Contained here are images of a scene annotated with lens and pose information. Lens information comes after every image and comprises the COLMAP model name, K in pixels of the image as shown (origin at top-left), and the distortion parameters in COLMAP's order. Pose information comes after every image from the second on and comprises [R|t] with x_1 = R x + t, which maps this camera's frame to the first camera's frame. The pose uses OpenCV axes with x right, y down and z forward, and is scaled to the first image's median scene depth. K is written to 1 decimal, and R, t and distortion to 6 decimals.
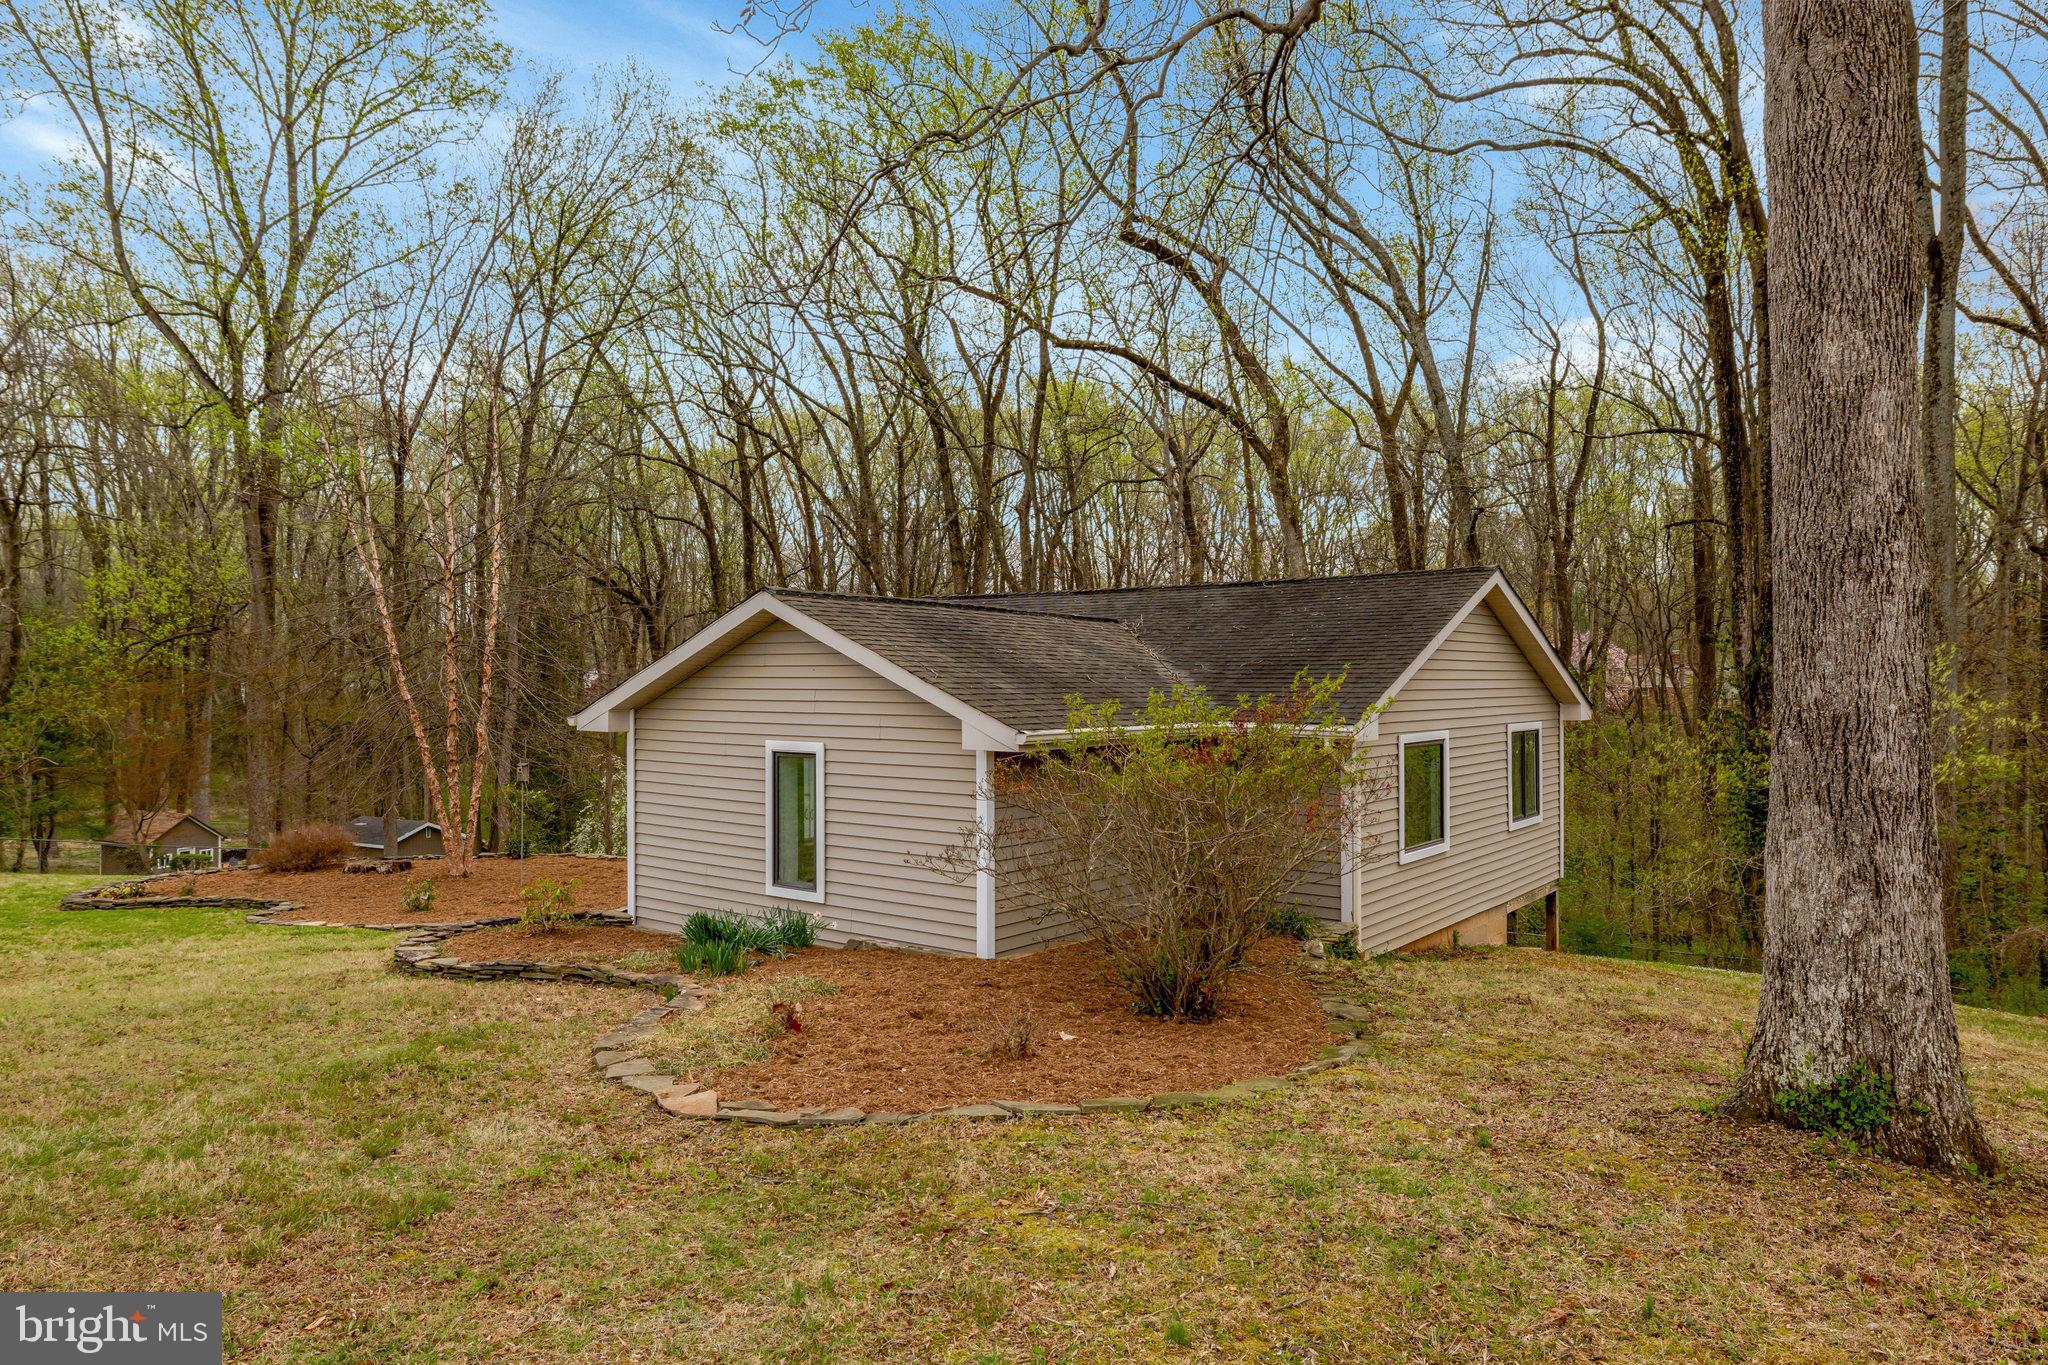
lens RADIAL K [[1268.0, 0, 1037.6], [0, 1268.0, 675.0], [0, 0, 1]] dist [0.003874, 0.000033]
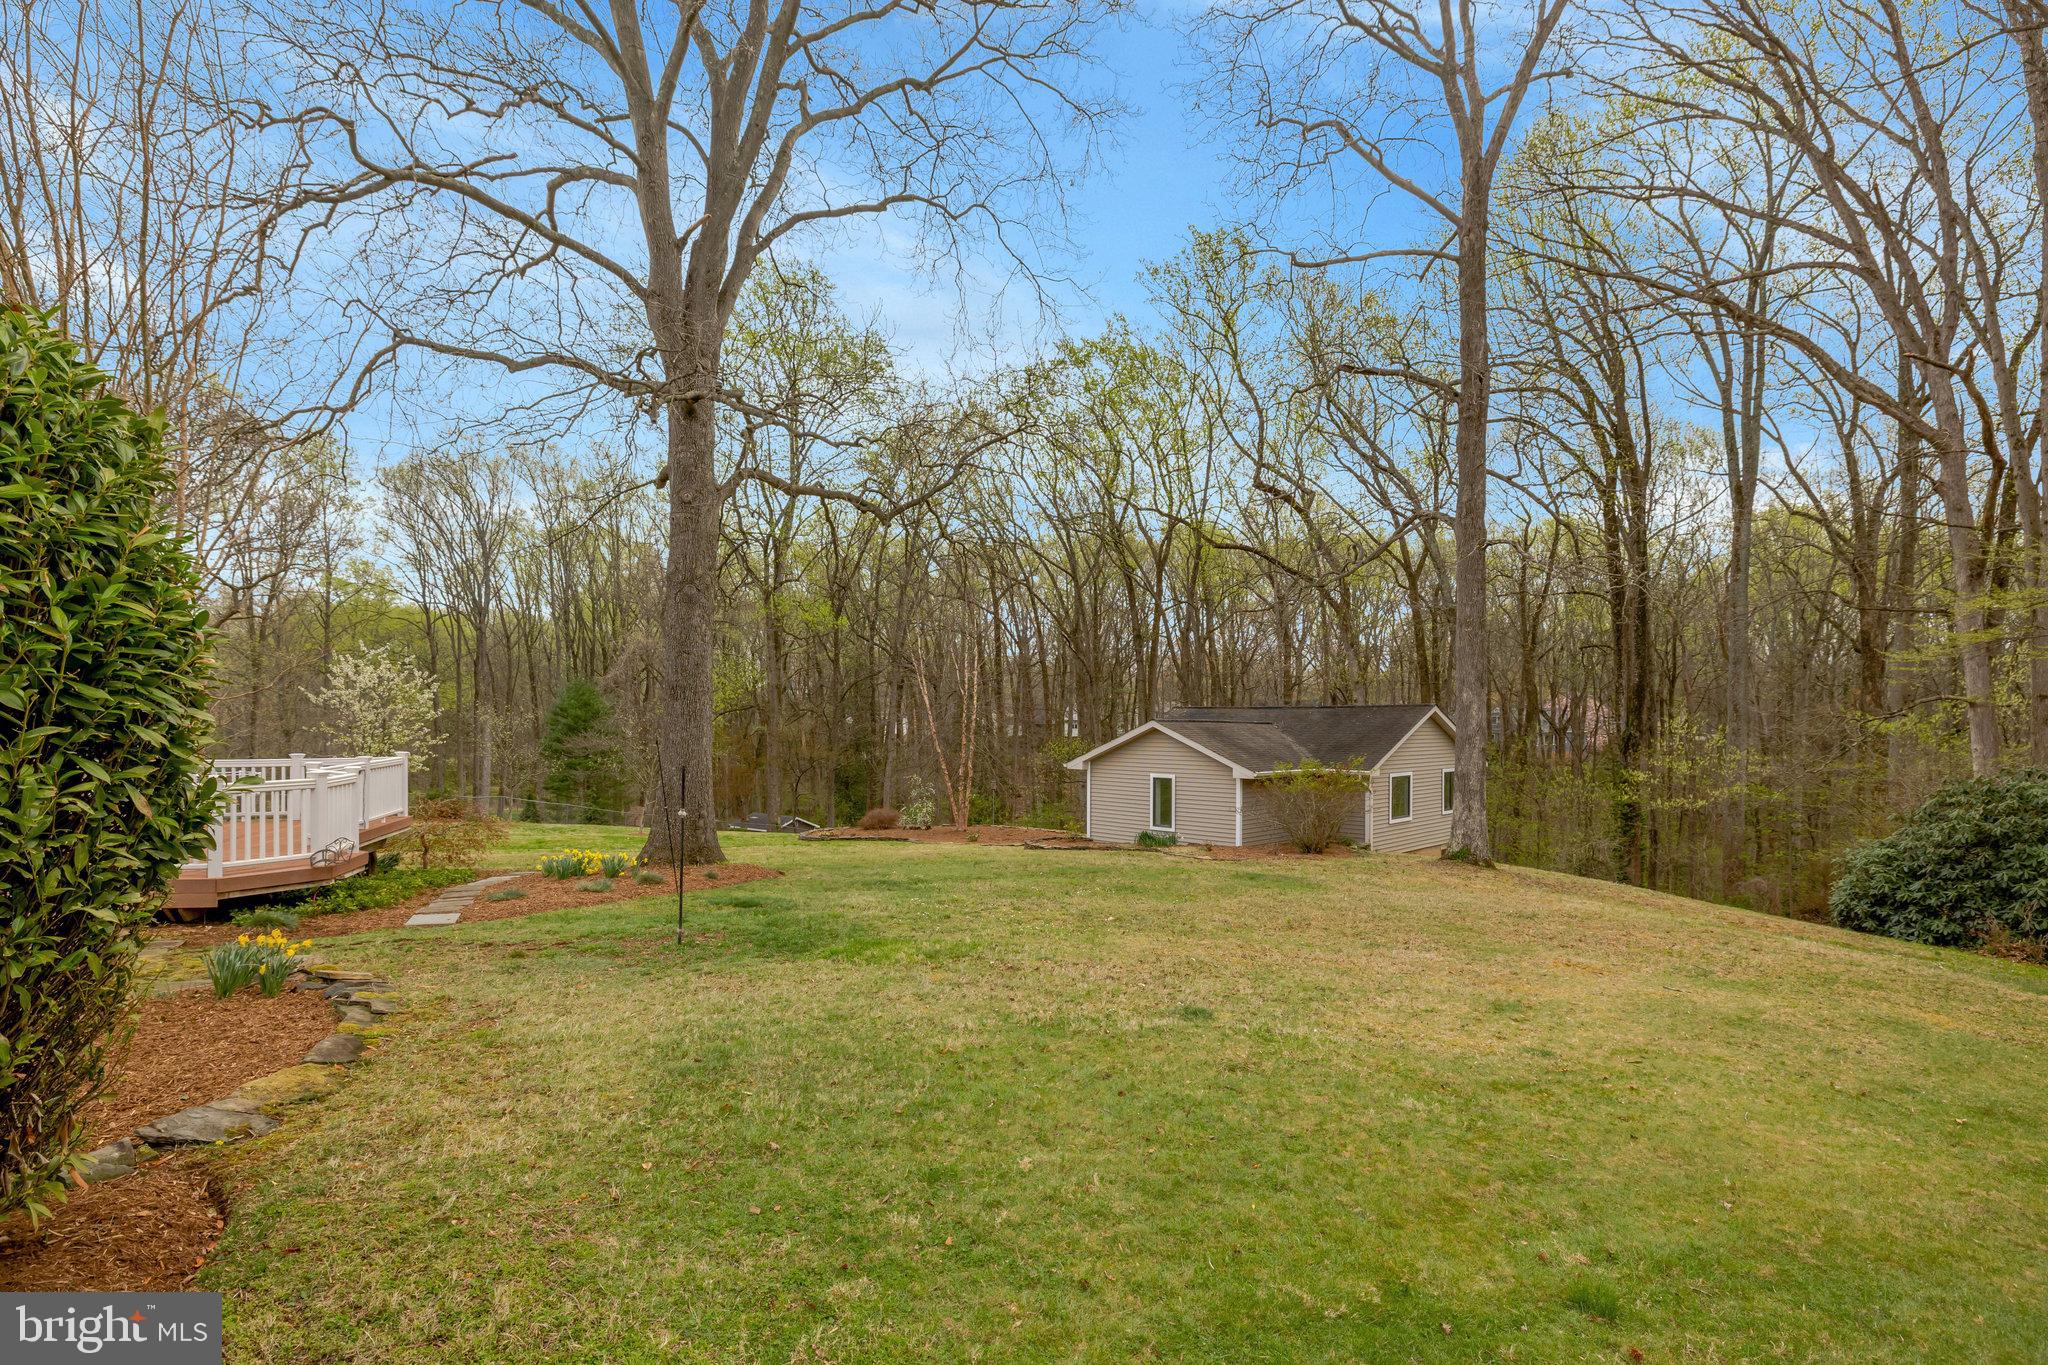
lens RADIAL K [[1002.9, 0, 1012.9], [0, 1002.9, 741.8], [0, 0, 1]] dist [-0.004279, 0.000458]
pose [[0.991730, 0.006155, -0.128192, -0.217989], [-0.002703, 0.999630, 0.027084, -0.071659], [0.128312, -0.026513, 0.991379, -1.134479]]
